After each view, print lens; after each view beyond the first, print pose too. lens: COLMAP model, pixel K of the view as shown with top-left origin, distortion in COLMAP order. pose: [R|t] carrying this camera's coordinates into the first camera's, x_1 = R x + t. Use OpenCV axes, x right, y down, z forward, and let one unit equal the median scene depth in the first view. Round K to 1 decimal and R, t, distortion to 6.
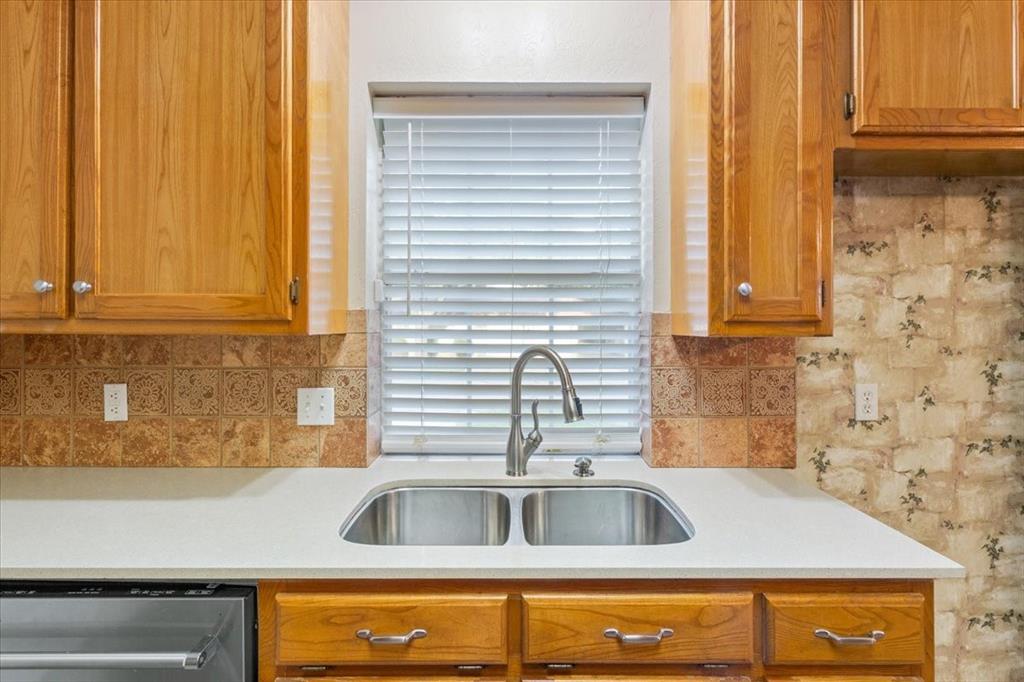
lens RADIAL K [[498.5, 0, 515.8], [0, 498.5, 324.9], [0, 0, 1]] dist [0.001266, 0.000198]
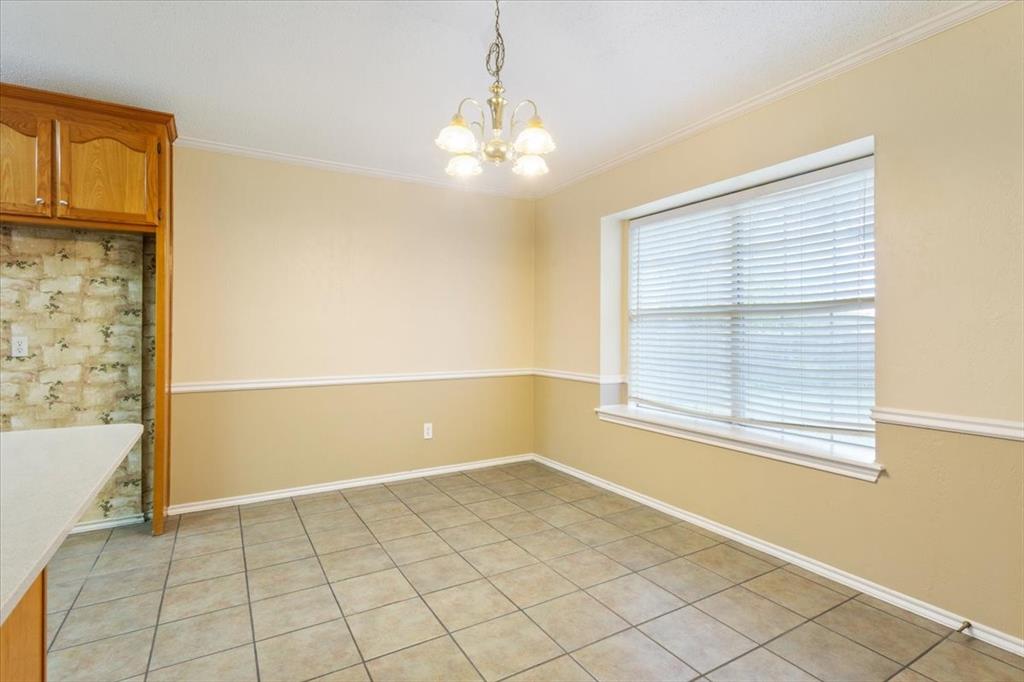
lens RADIAL K [[498.5, 0, 515.8], [0, 498.5, 324.9], [0, 0, 1]] dist [0.001266, 0.000198]
pose [[0.861489, 0.006142, 0.507738, 1.352250], [-0.004859, 0.999981, -0.003852, 0.070721], [-0.507752, 0.000851, 0.861503, -1.556595]]
